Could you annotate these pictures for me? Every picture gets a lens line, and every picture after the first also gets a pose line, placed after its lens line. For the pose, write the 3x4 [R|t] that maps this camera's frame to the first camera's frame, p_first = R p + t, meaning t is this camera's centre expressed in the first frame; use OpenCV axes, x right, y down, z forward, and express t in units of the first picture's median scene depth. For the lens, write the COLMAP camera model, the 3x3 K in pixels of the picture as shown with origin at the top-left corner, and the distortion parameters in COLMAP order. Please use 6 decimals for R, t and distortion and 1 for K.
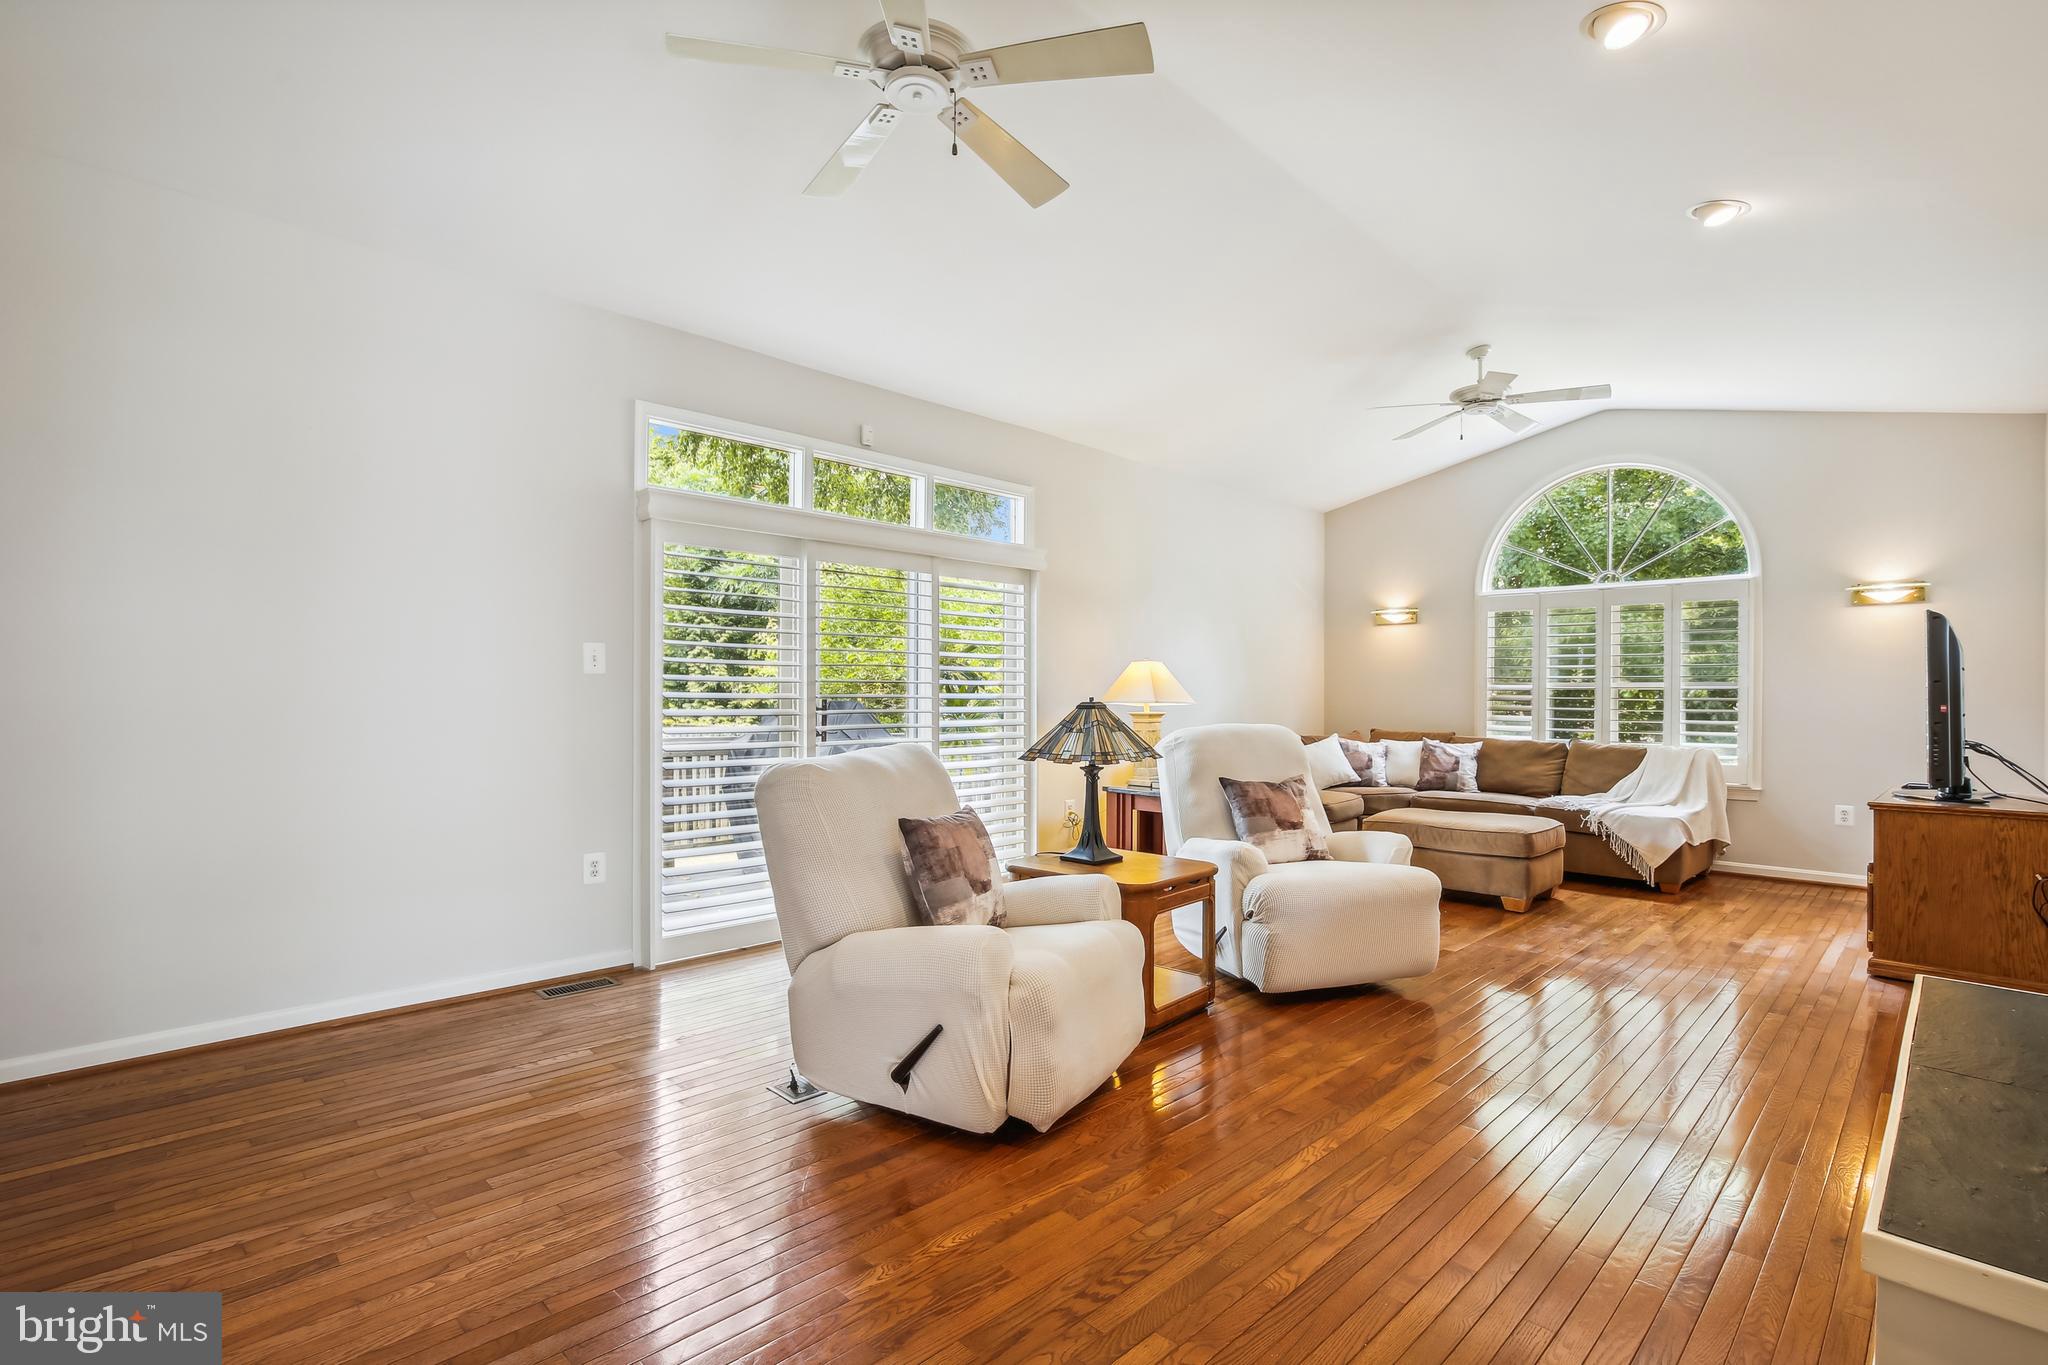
lens RADIAL K [[948.3, 0, 1041.8], [0, 948.3, 729.5], [0, 0, 1]] dist [0.000500, -0.001206]
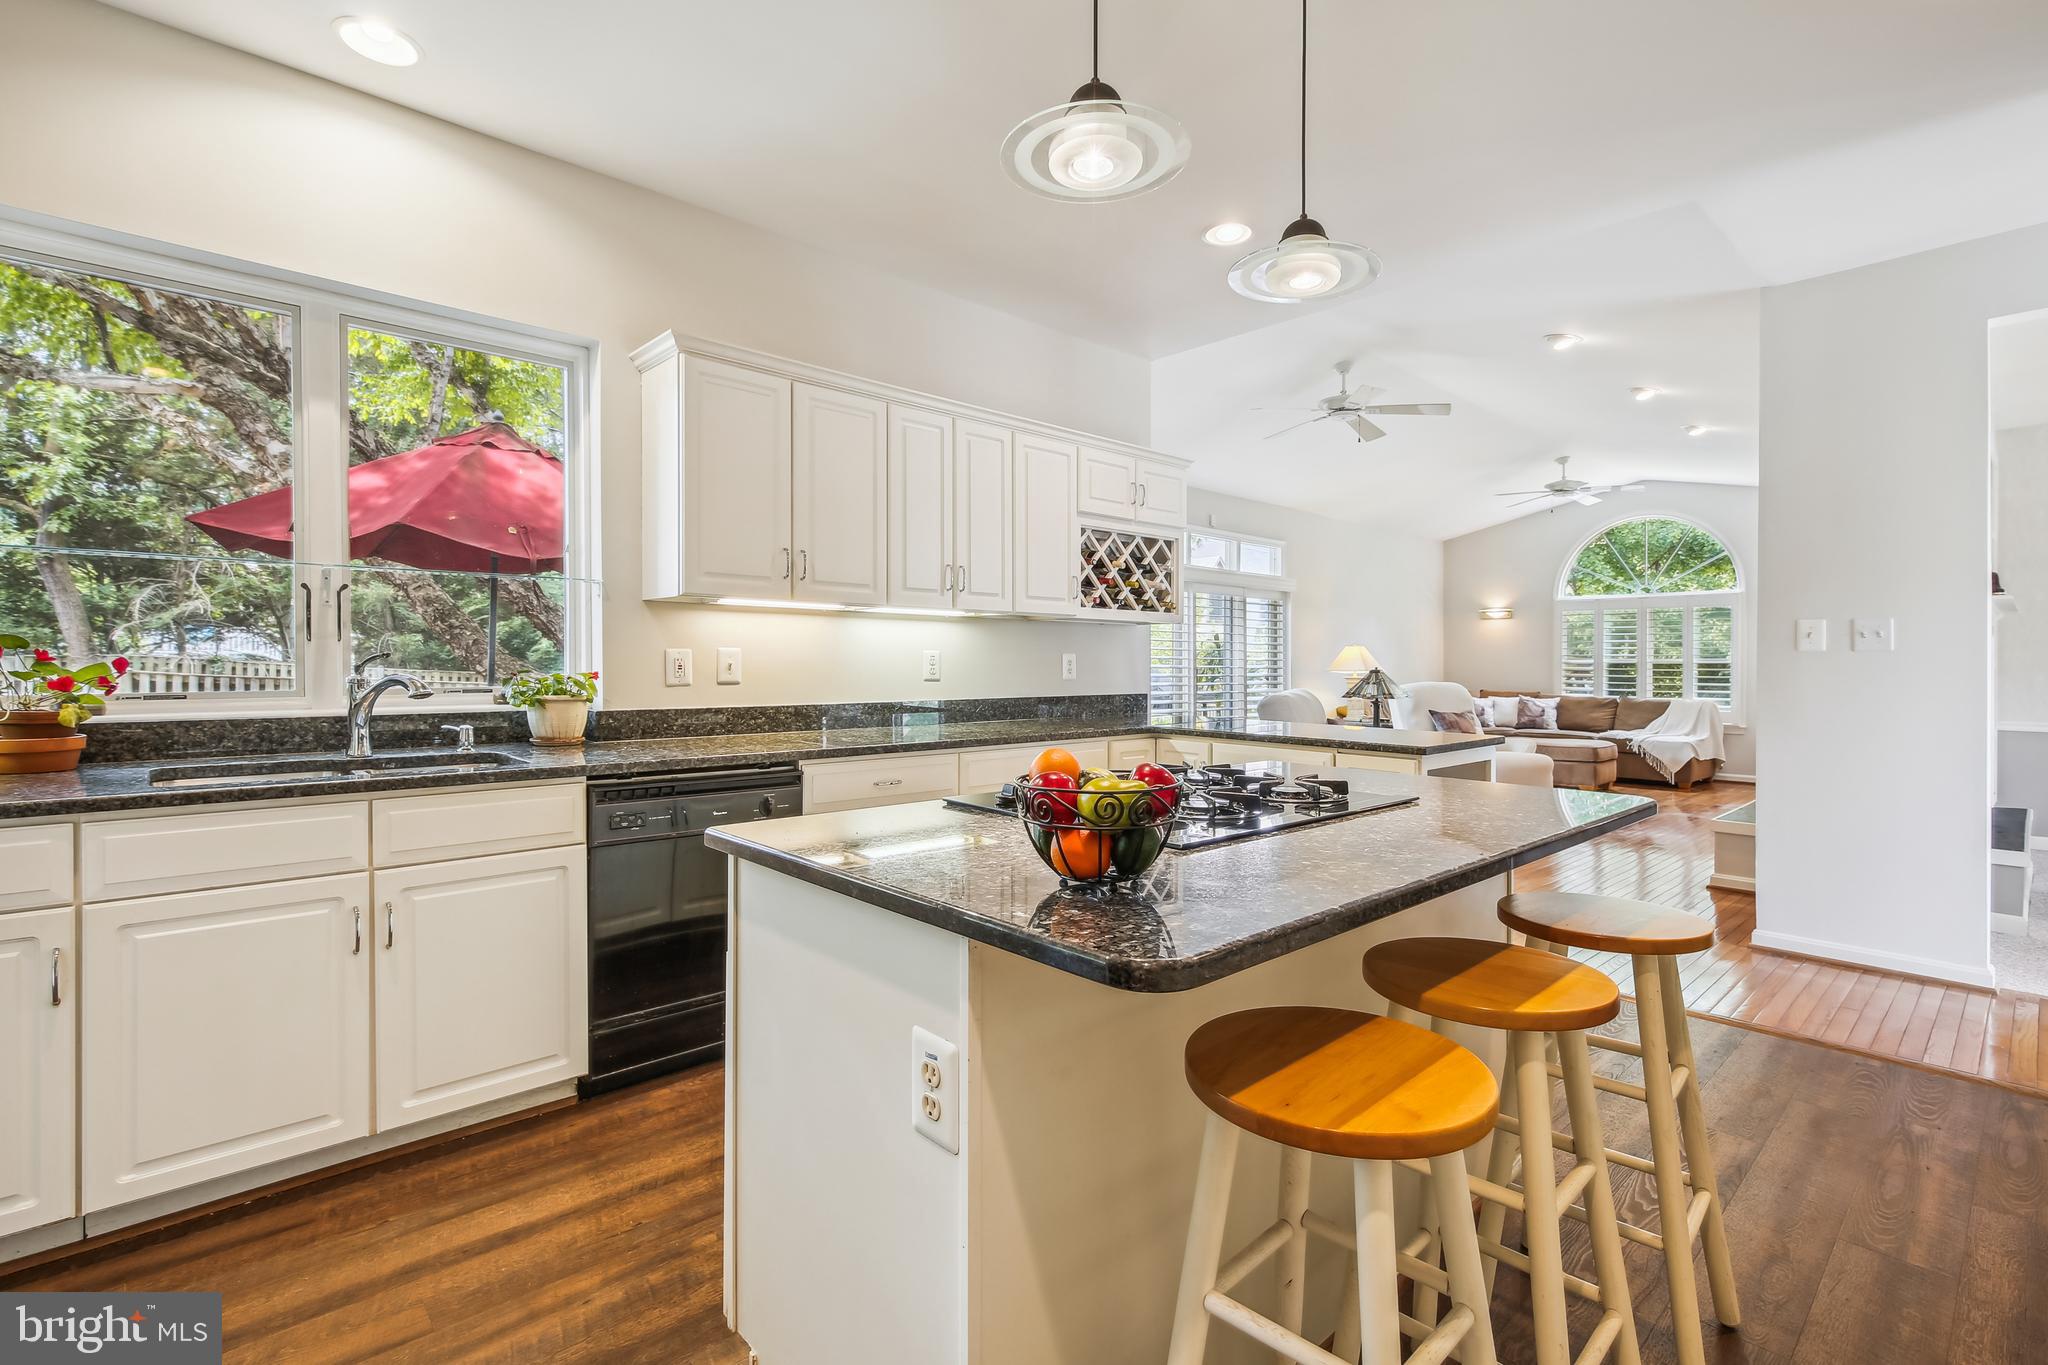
lens RADIAL K [[948.3, 0, 1025.8], [0, 948.3, 689.6], [0, 0, 1]] dist [0.000500, -0.001206]
pose [[0.998770, 0.001958, -0.049539, -0.349144], [-0.002652, 0.999899, -0.013952, 0.026416], [0.049506, 0.014066, 0.998675, -0.618834]]
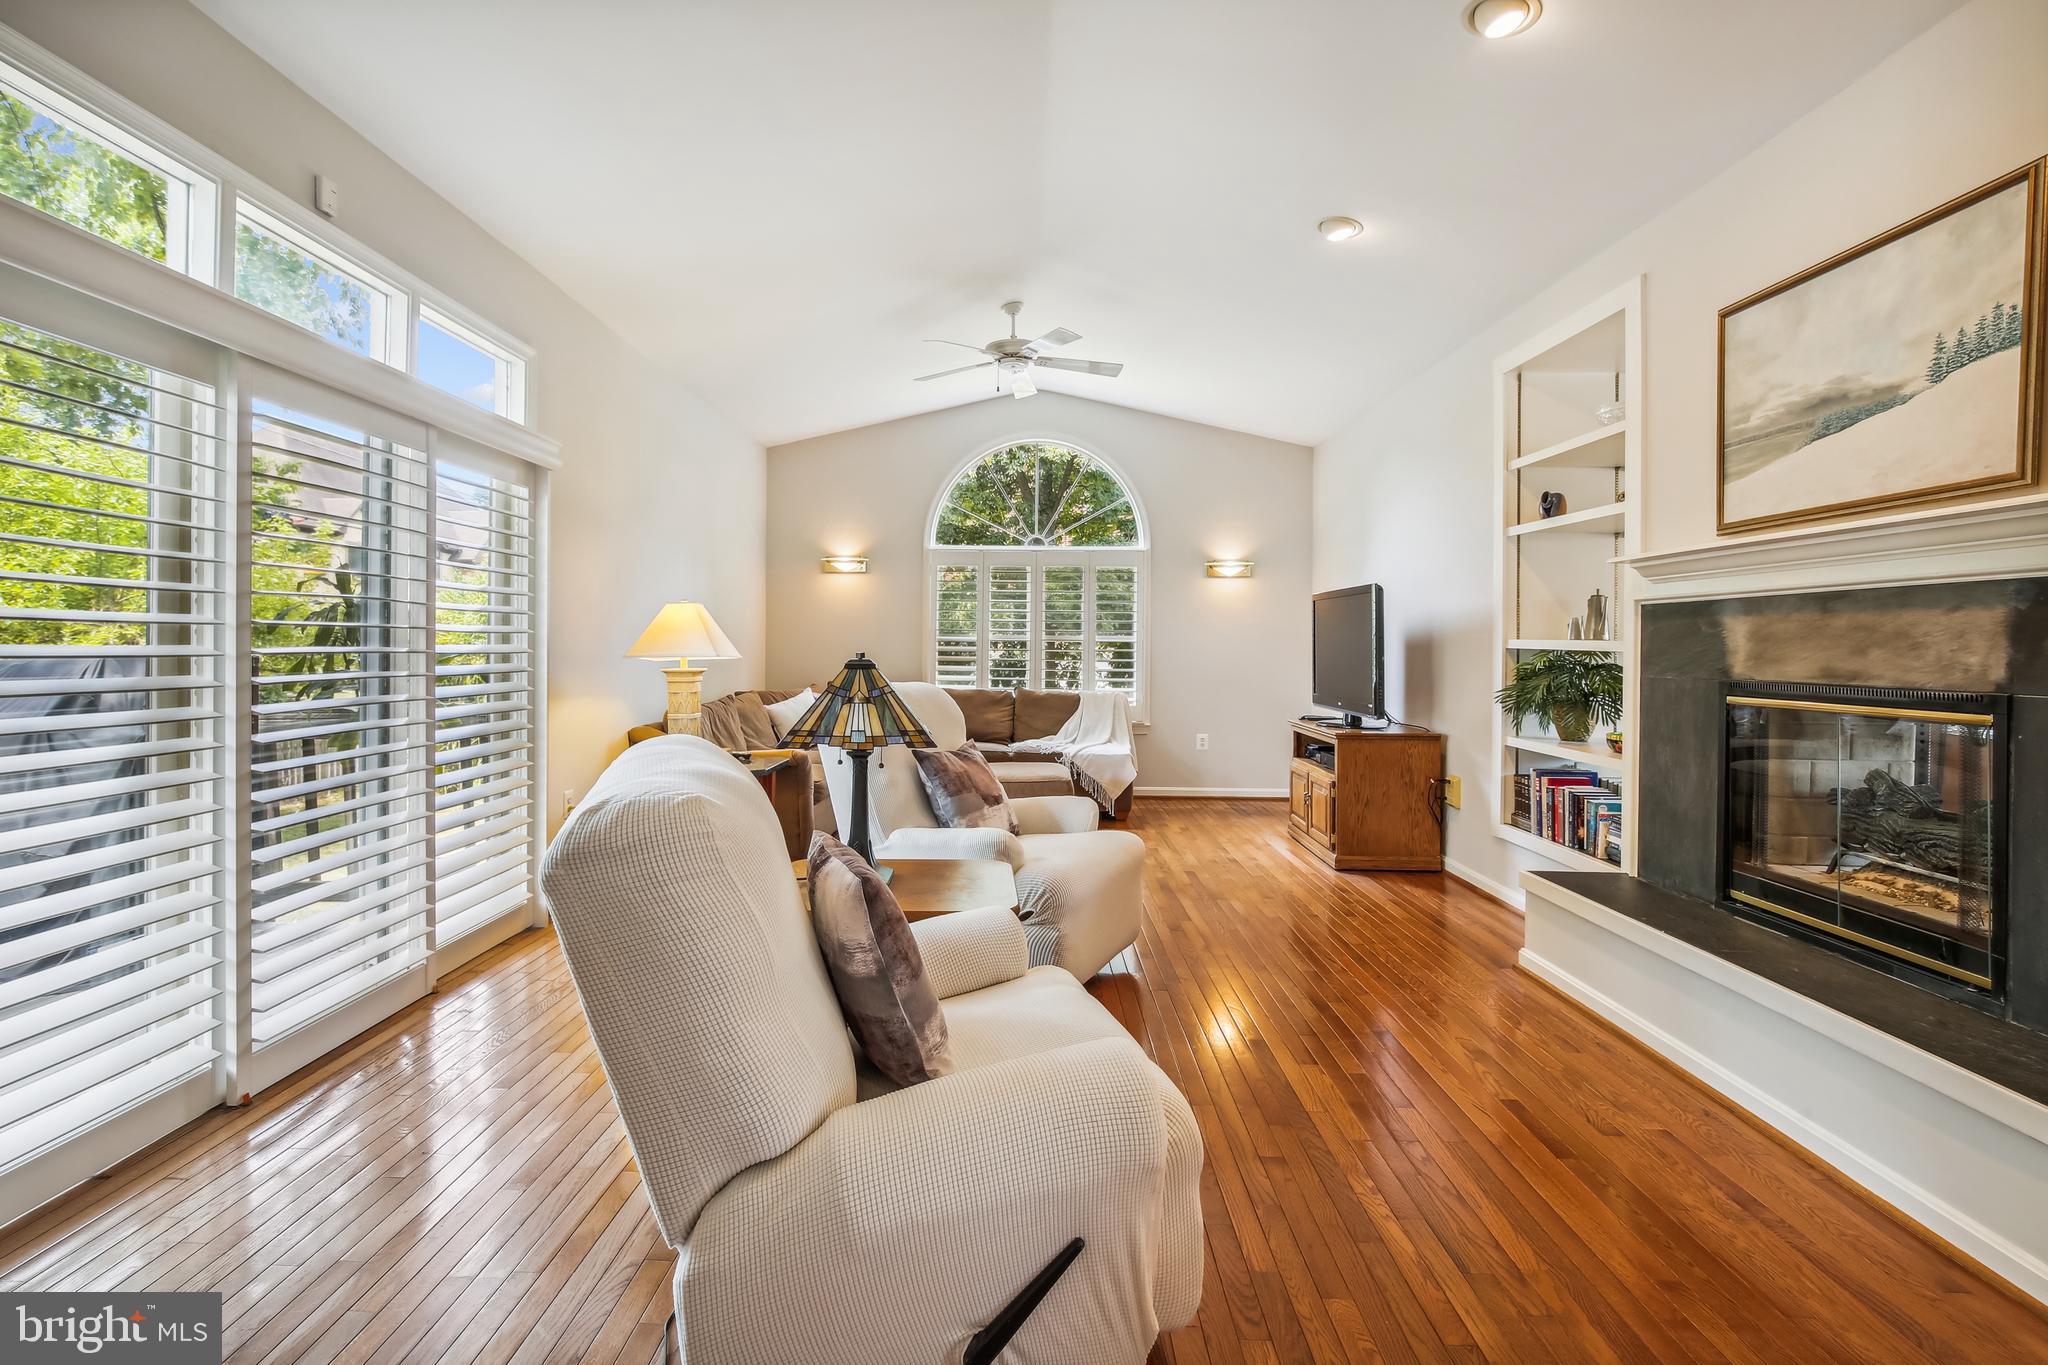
lens RADIAL K [[948.3, 0, 981.4], [0, 948.3, 658.6], [0, 0, 1]] dist [0.000500, -0.001206]
pose [[0.745897, -0.008617, 0.666005, -0.208858], [0.022044, 0.999688, -0.011755, -0.011637], [-0.665696, 0.023449, 0.745854, 0.241482]]
